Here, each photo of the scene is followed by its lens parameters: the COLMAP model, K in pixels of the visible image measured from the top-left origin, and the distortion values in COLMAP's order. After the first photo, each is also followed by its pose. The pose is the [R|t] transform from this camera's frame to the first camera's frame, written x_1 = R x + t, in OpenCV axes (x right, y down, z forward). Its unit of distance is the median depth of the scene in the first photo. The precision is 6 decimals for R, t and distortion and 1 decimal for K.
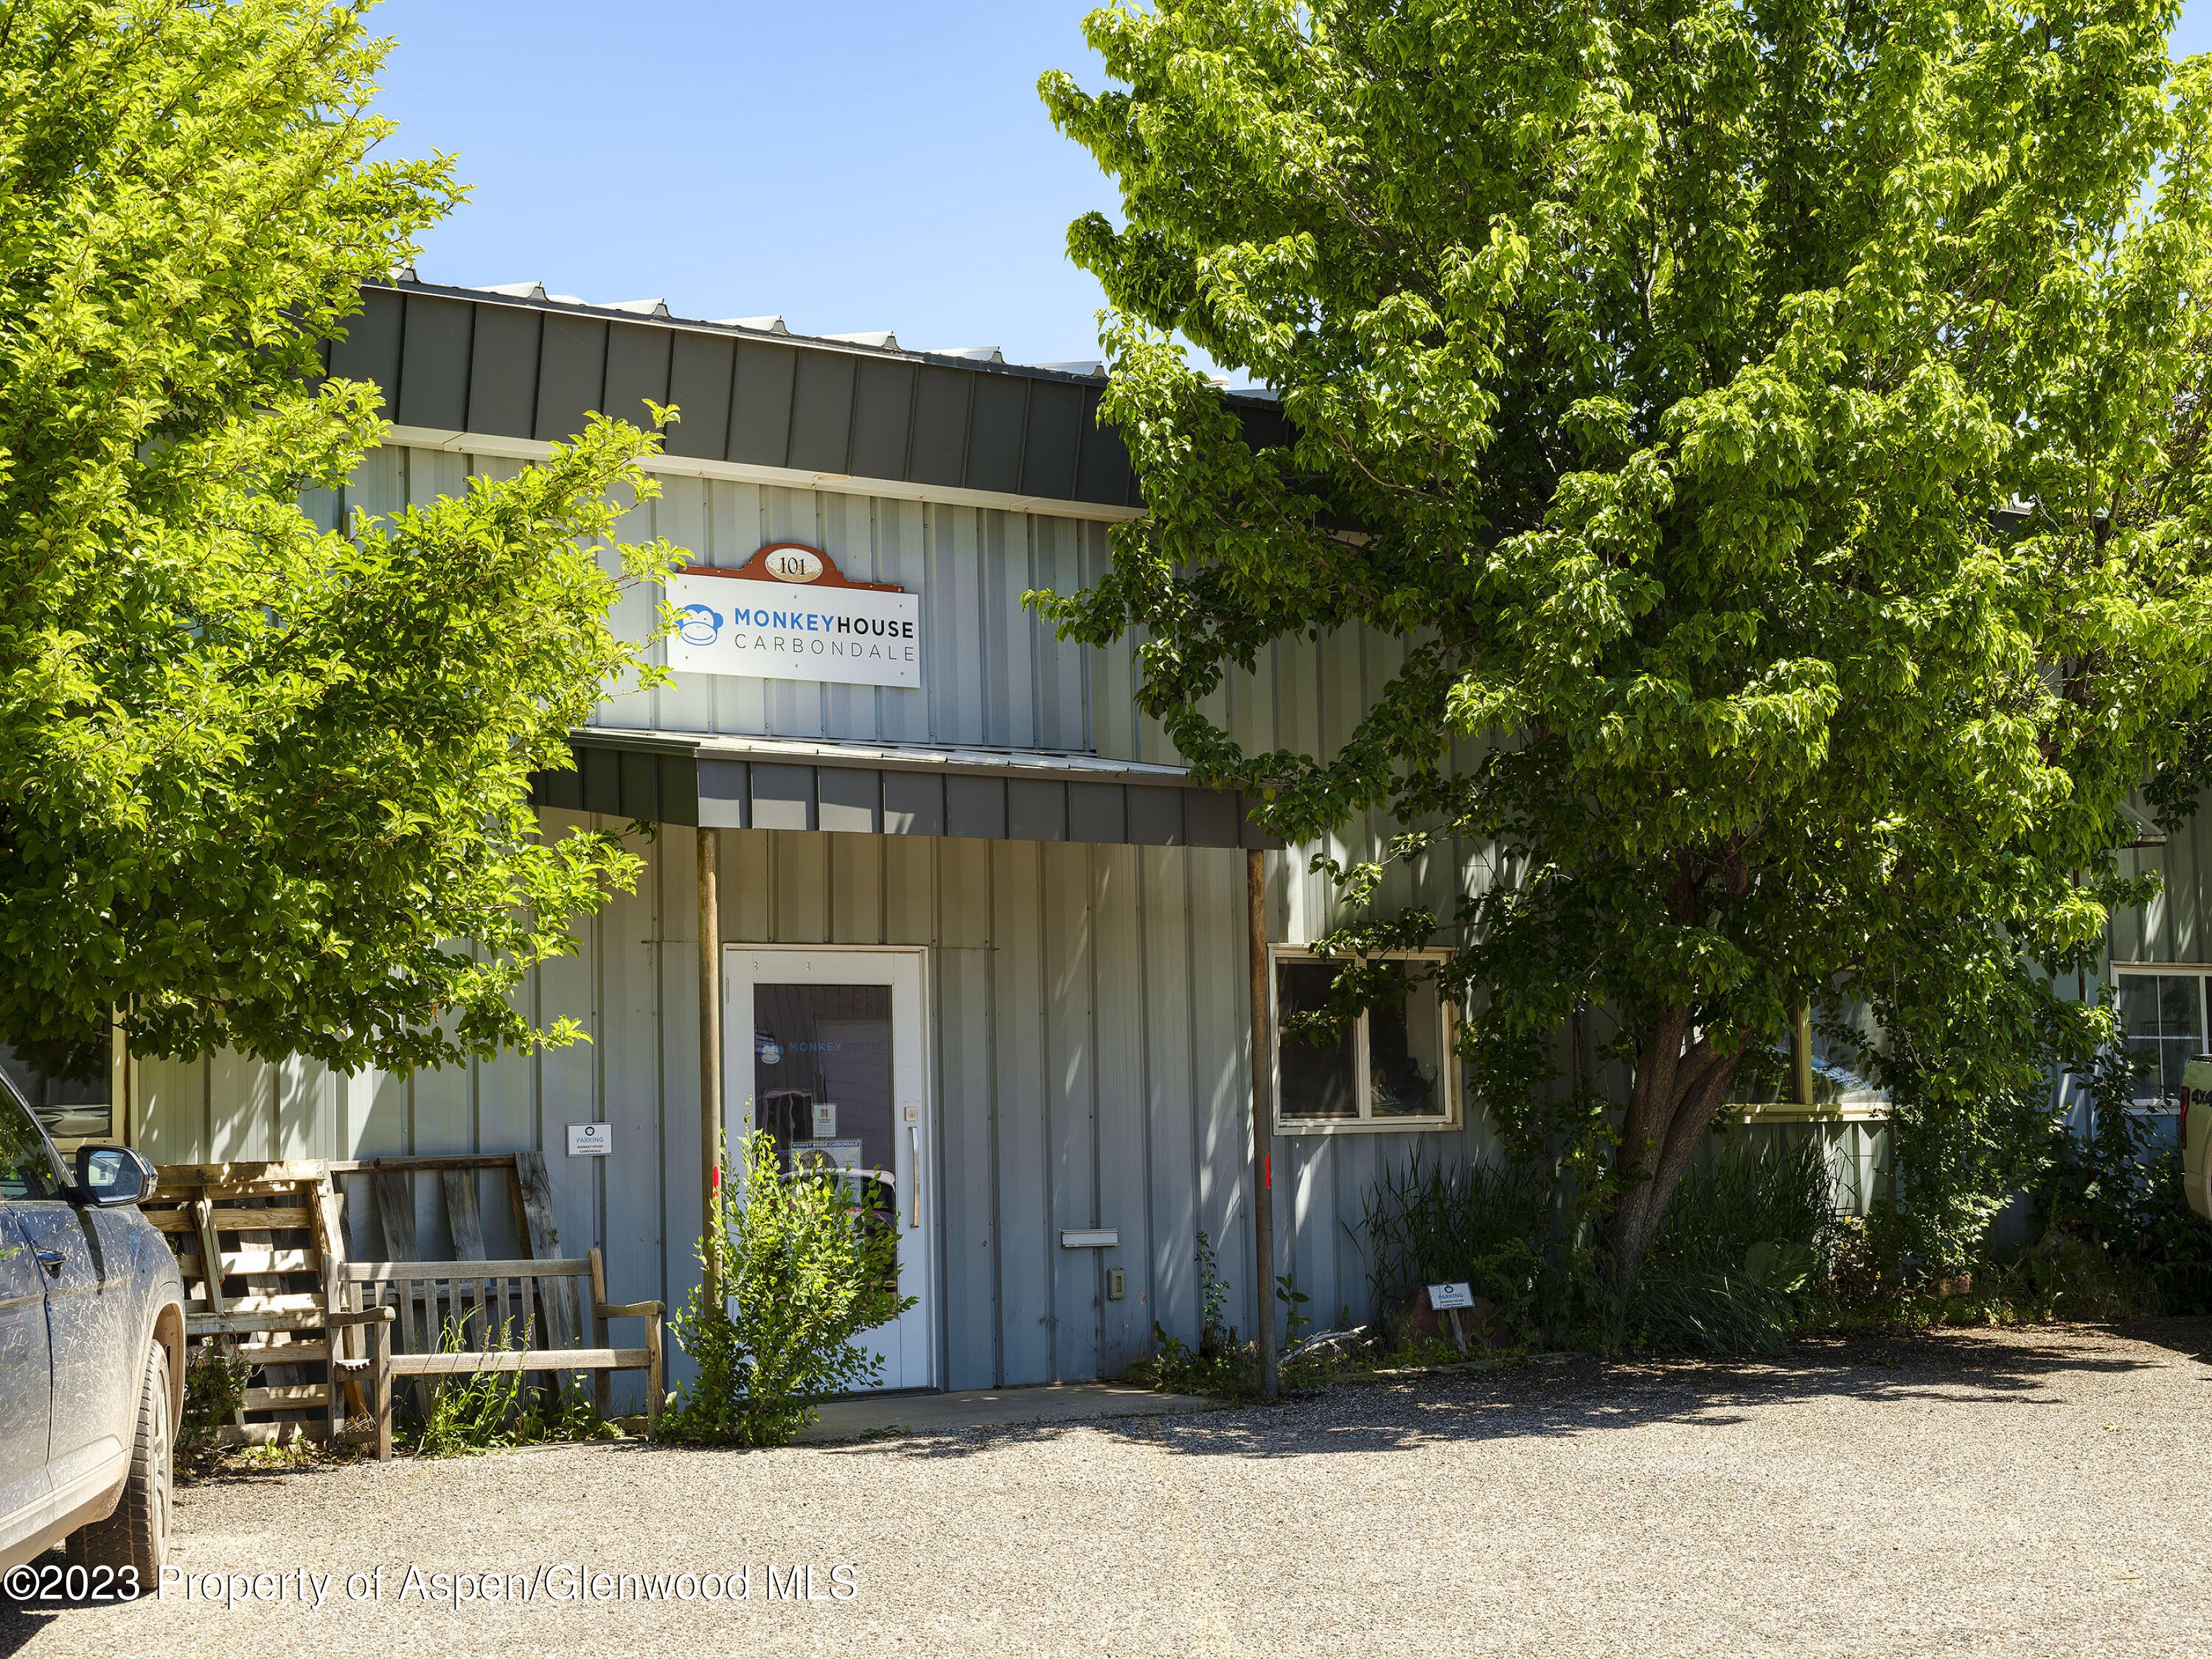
lens RADIAL K [[3516.5, 0, 1104.9], [0, 3516.5, 827.8], [0, 0, 1]] dist [-0.005318, 0.000000]
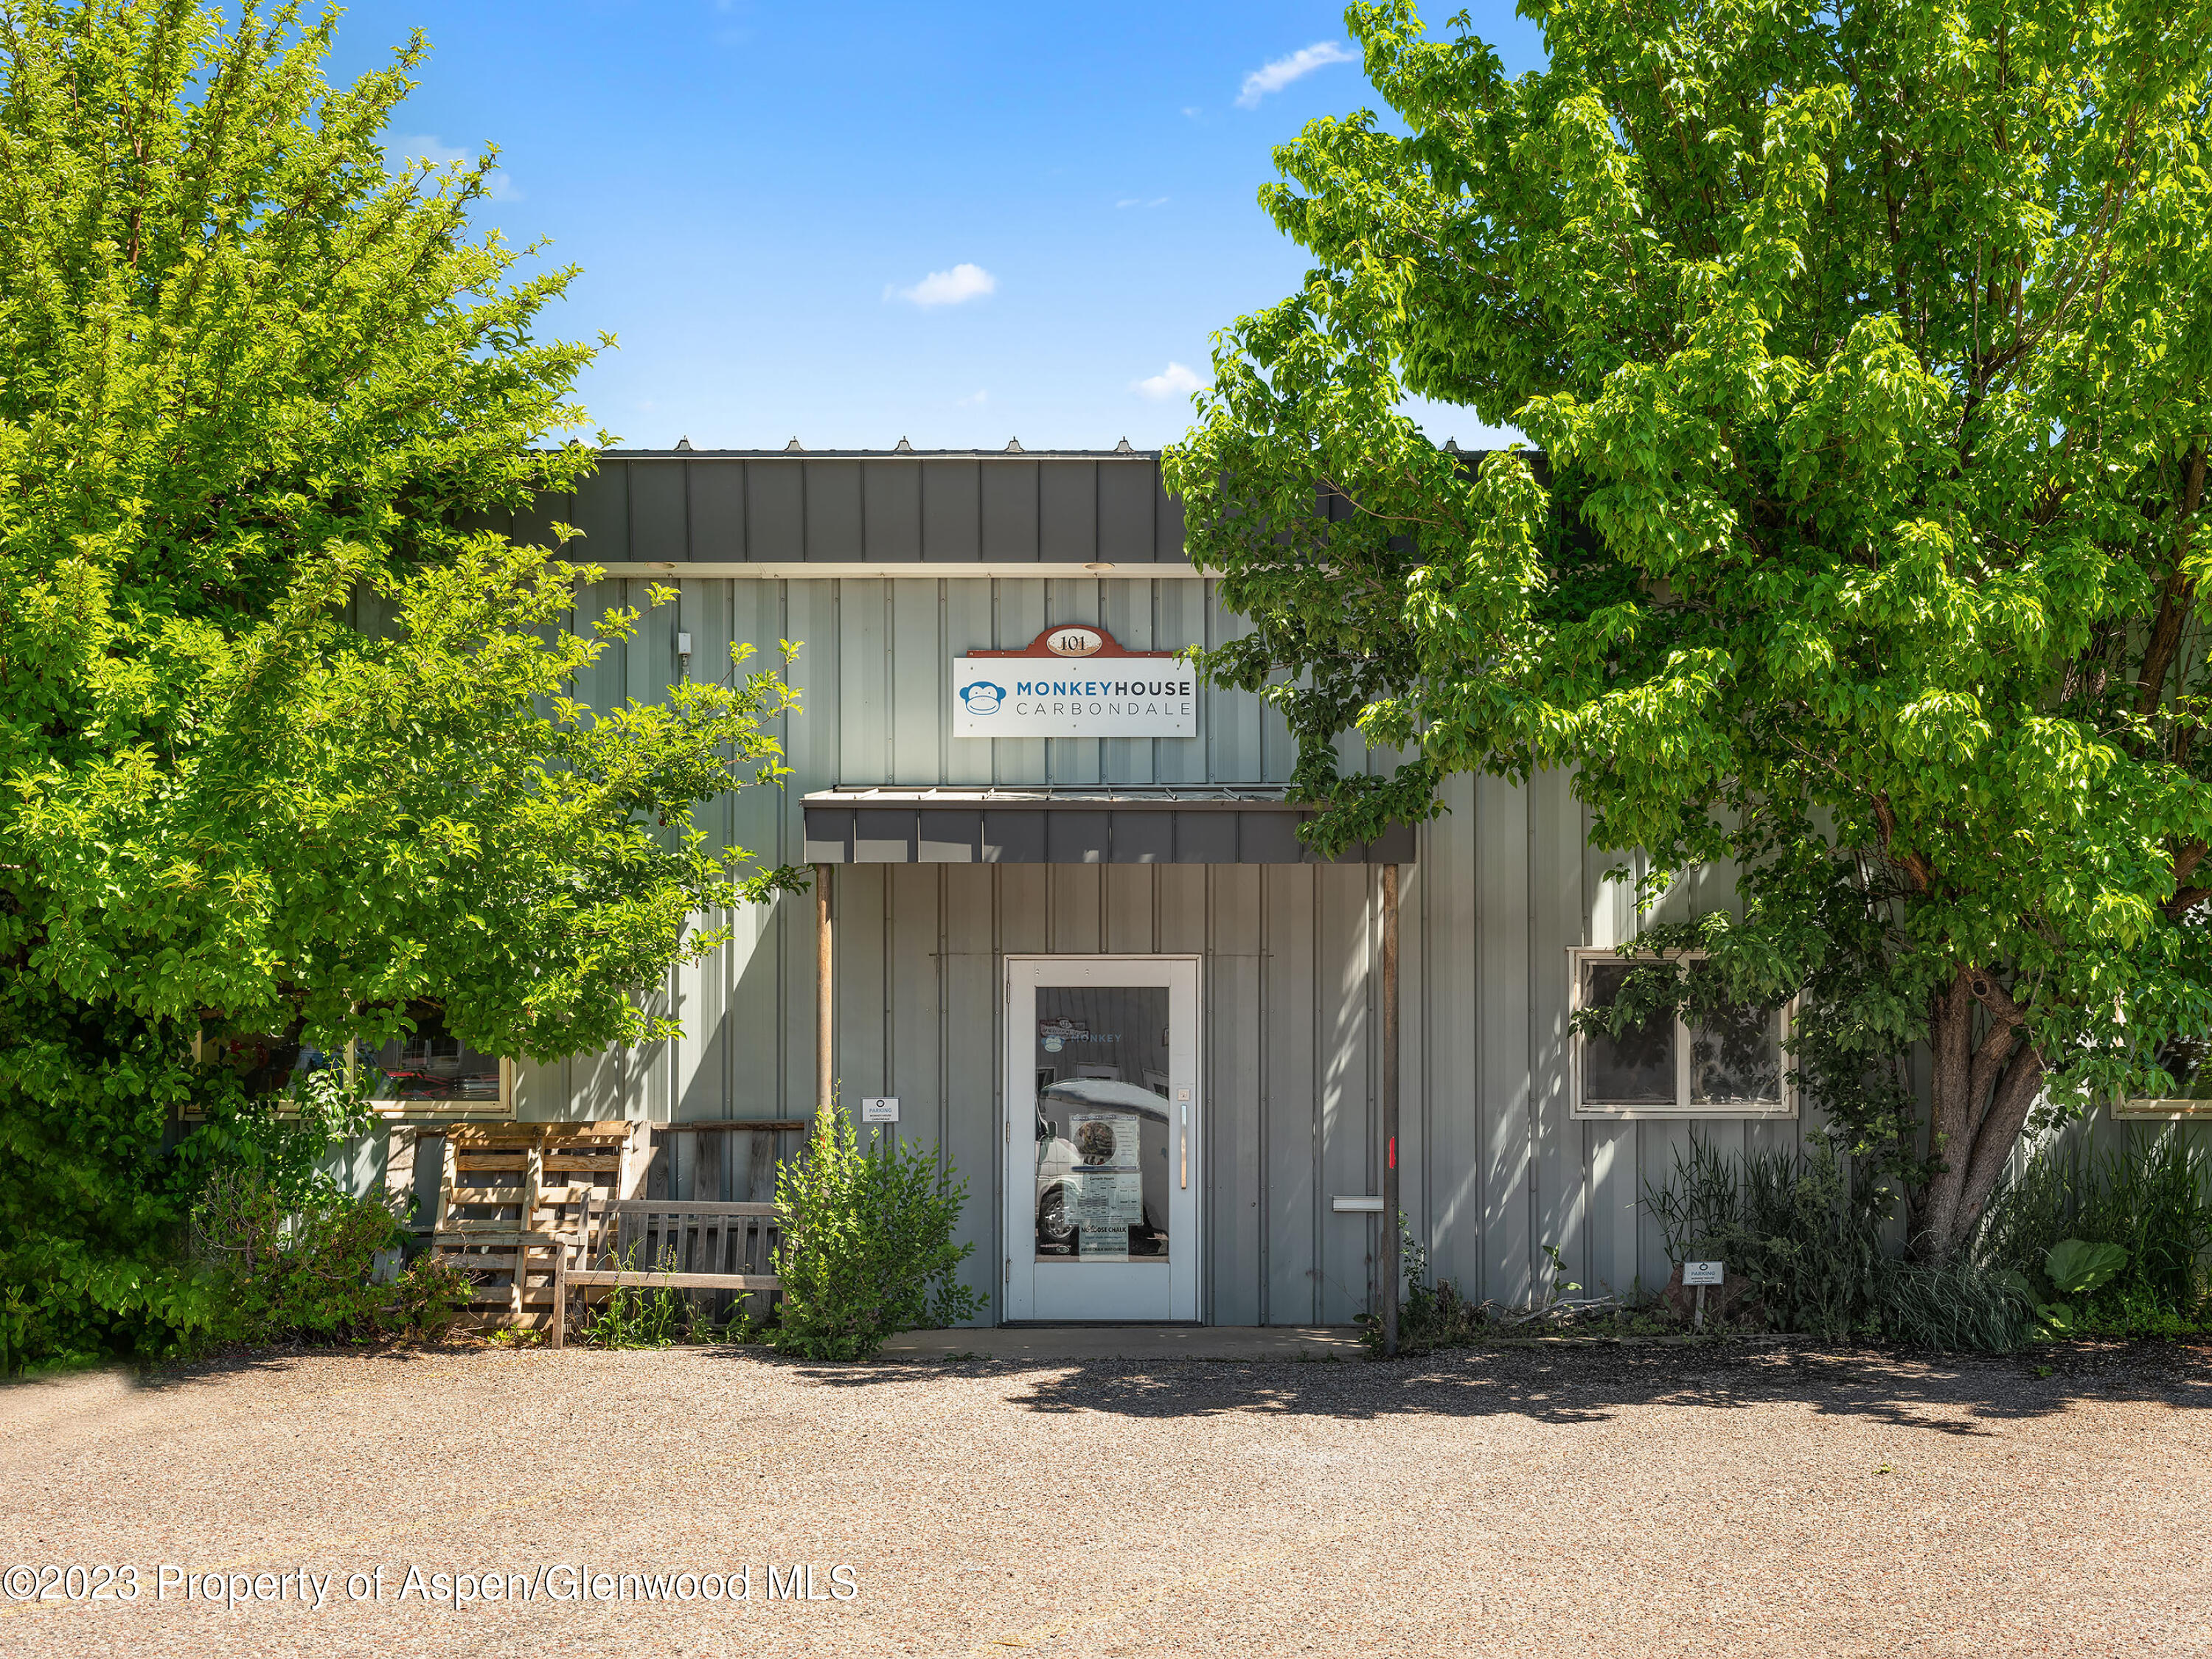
lens RADIAL K [[2374.0, 0, 1104.2], [0, 2374.0, 1054.8], [0, 0, 1]] dist [-0.015588, 0.000000]
pose [[0.800948, 0.013392, -0.598584, 0.413516], [0.033684, 0.997159, 0.067381, 0.012546], [0.597785, -0.074132, 0.798221, 0.342045]]
